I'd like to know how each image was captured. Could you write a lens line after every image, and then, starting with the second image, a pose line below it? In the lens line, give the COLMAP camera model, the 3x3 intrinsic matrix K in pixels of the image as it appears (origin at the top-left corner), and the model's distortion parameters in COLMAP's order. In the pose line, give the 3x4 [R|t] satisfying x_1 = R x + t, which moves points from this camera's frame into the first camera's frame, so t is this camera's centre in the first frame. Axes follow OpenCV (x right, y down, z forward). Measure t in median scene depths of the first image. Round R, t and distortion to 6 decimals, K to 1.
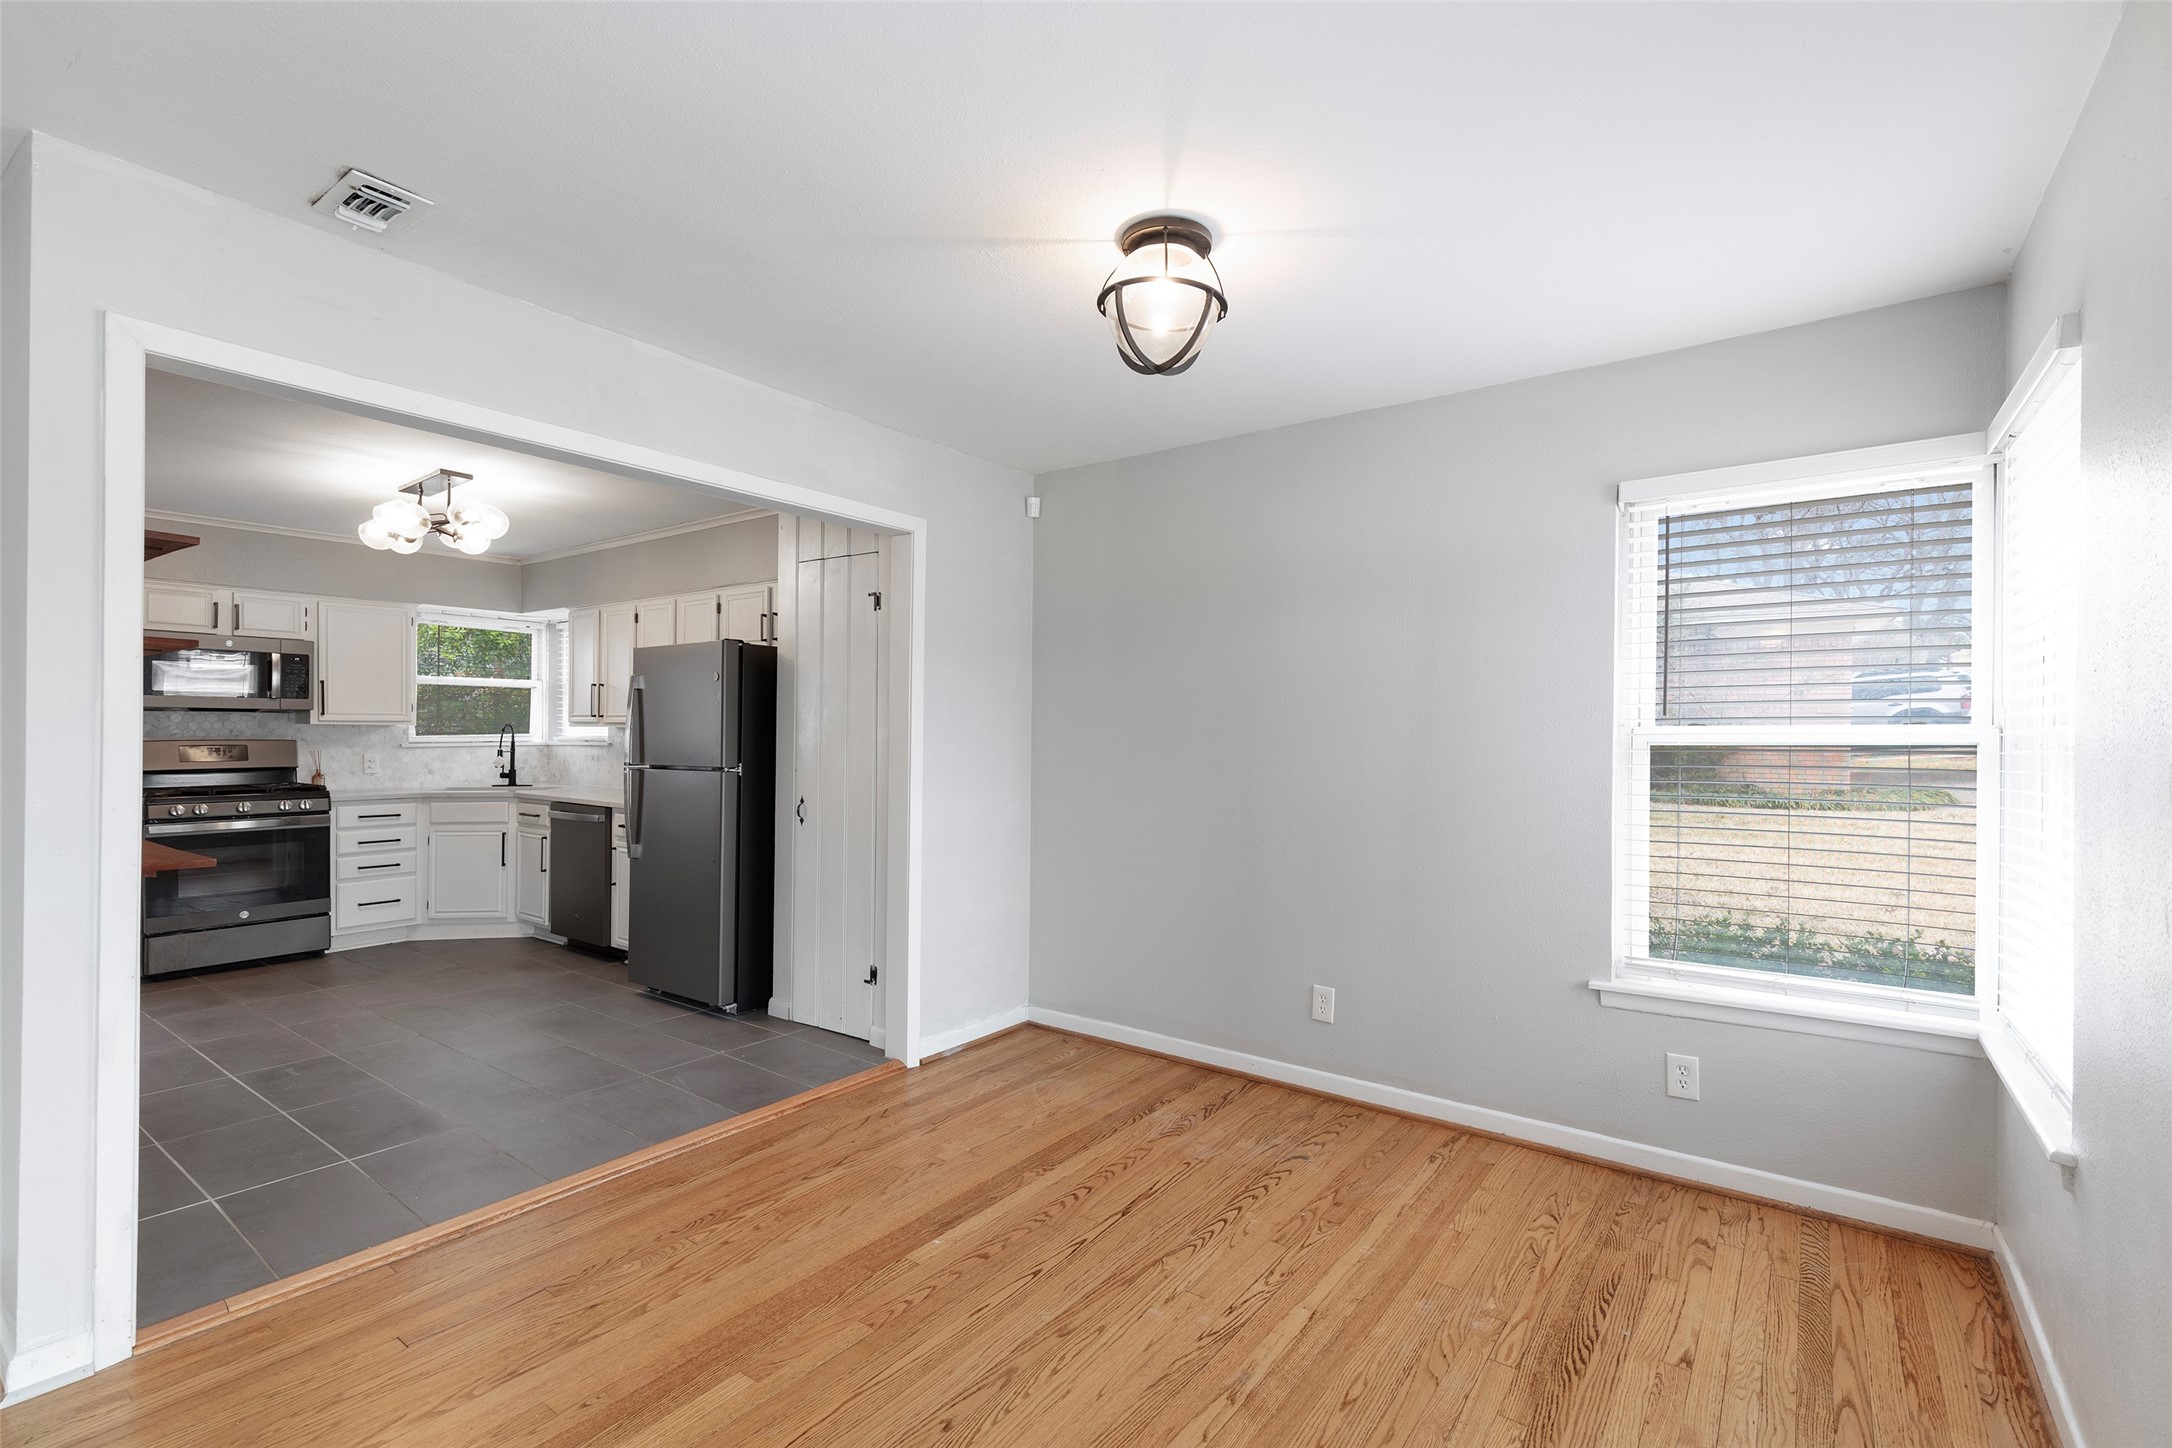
lens RADIAL K [[989.4, 0, 1086.8], [0, 989.4, 729.3], [0, 0, 1]] dist [0.006290, -0.000629]
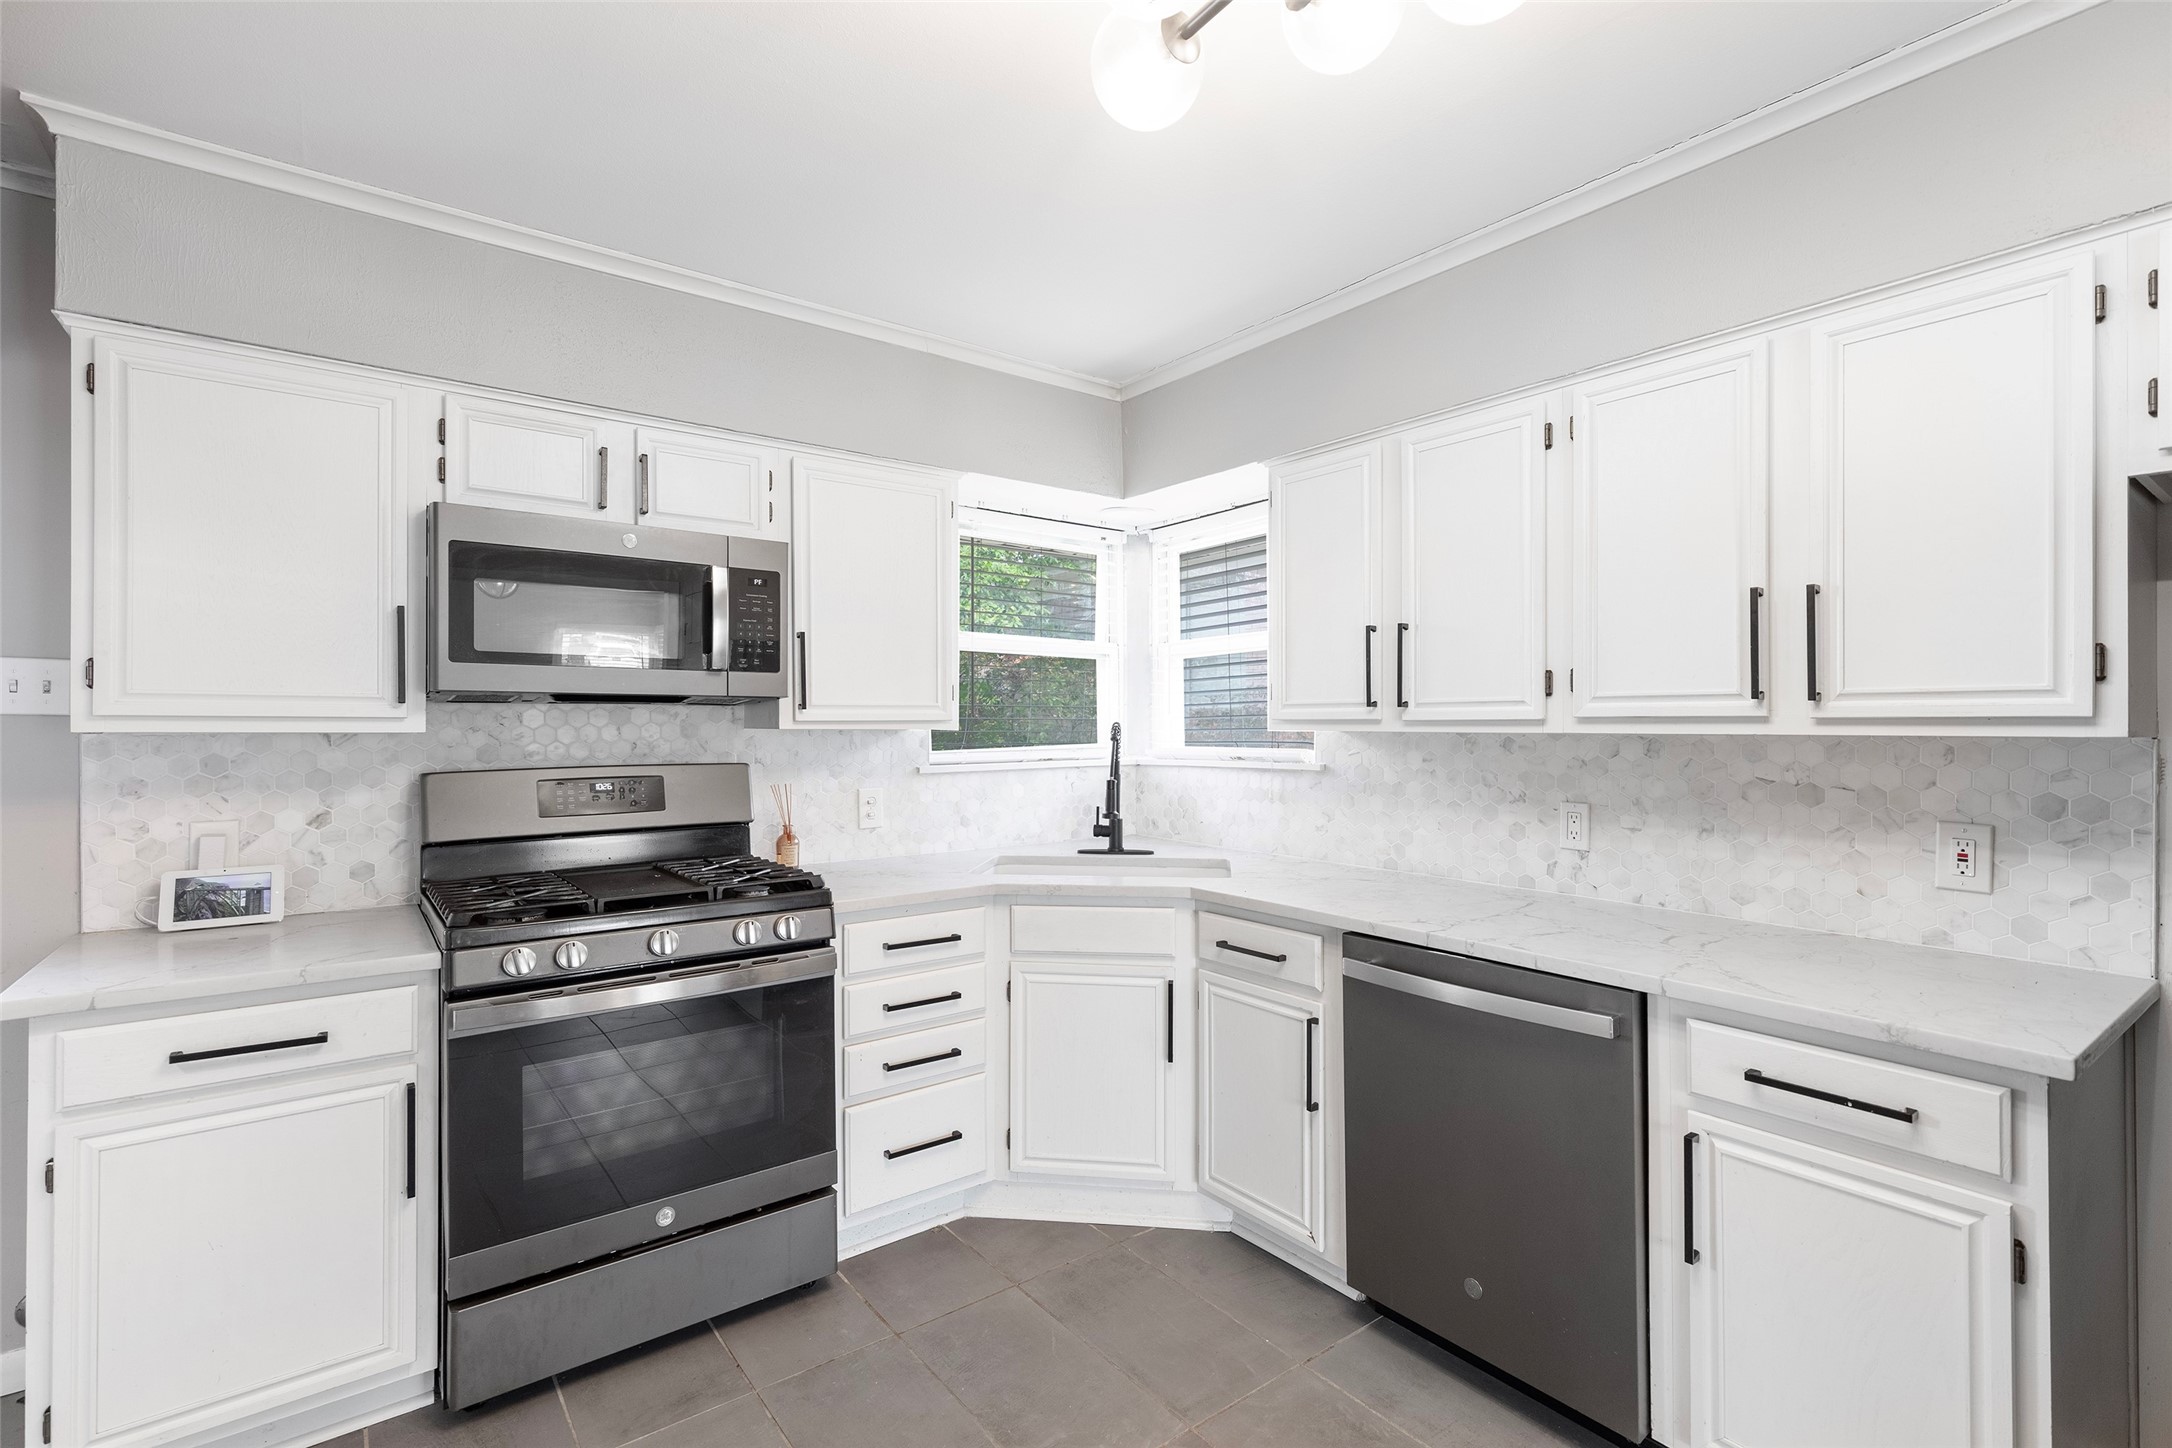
lens RADIAL K [[989.4, 0, 1086.8], [0, 989.4, 729.3], [0, 0, 1]] dist [0.006290, -0.000629]
pose [[0.962278, -0.004060, -0.272039, -0.700093], [0.005851, 0.999966, 0.005773, -0.009469], [0.272007, -0.007147, 0.962269, 0.806375]]
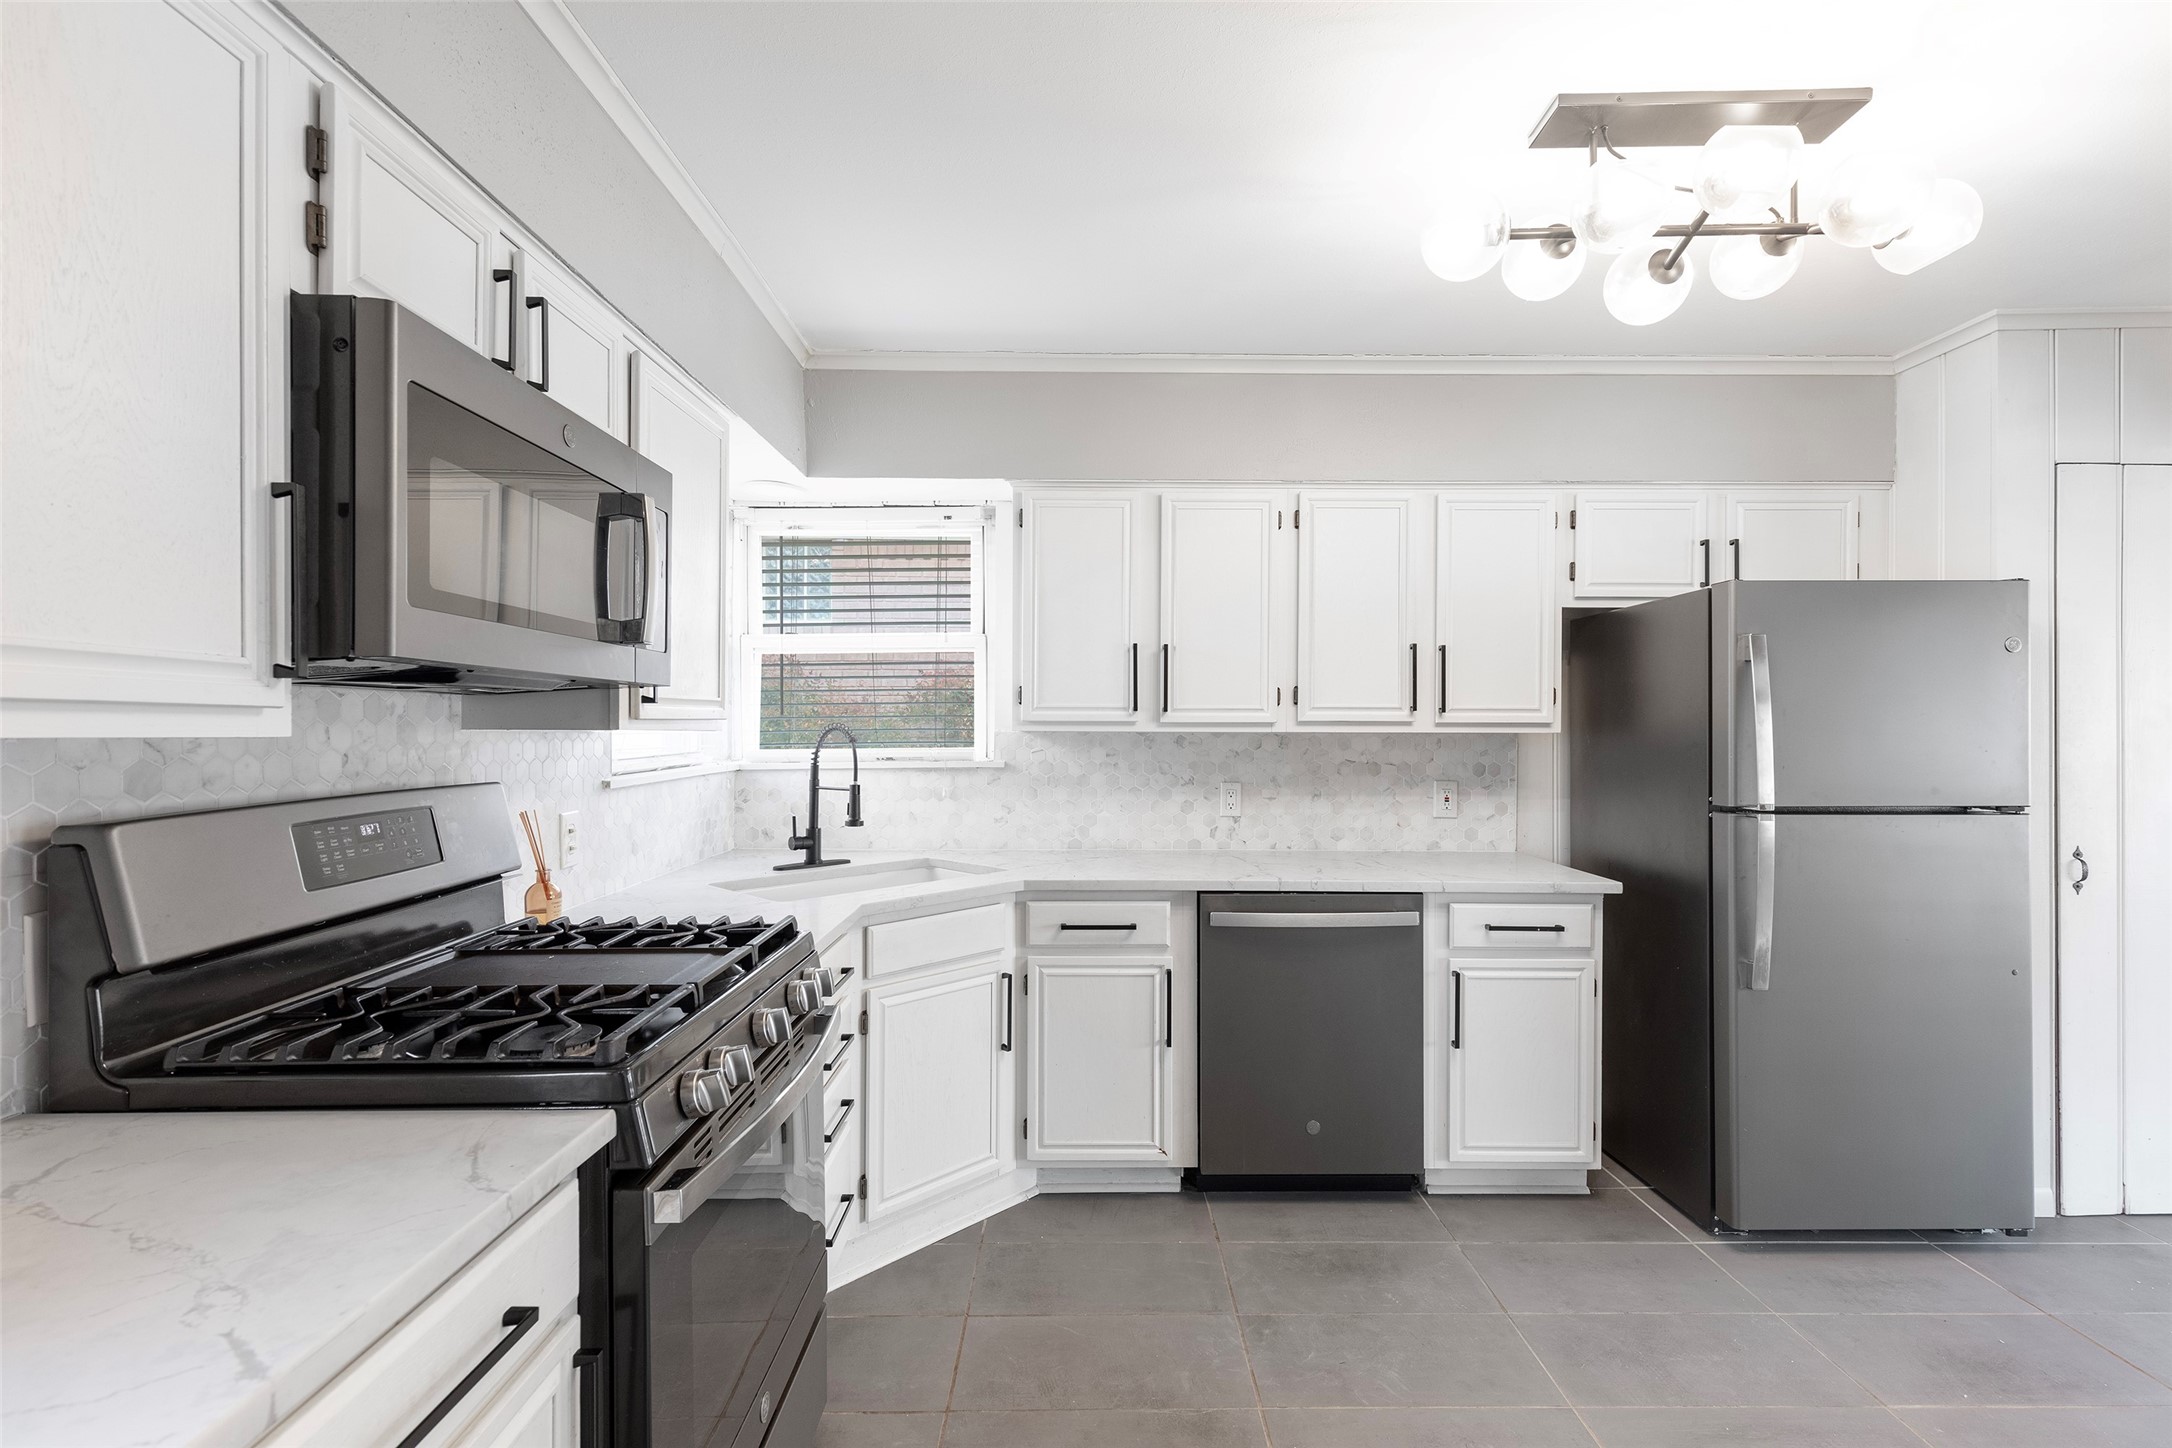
lens RADIAL K [[996.9, 0, 1087.0], [0, 996.9, 741.0], [0, 0, 1]] dist [0.007282, -0.001091]
pose [[0.795779, -0.012644, 0.605455, -1.139861], [0.000524, 0.999796, 0.020190, -0.011233], [-0.605586, -0.015750, 0.795624, 0.868983]]
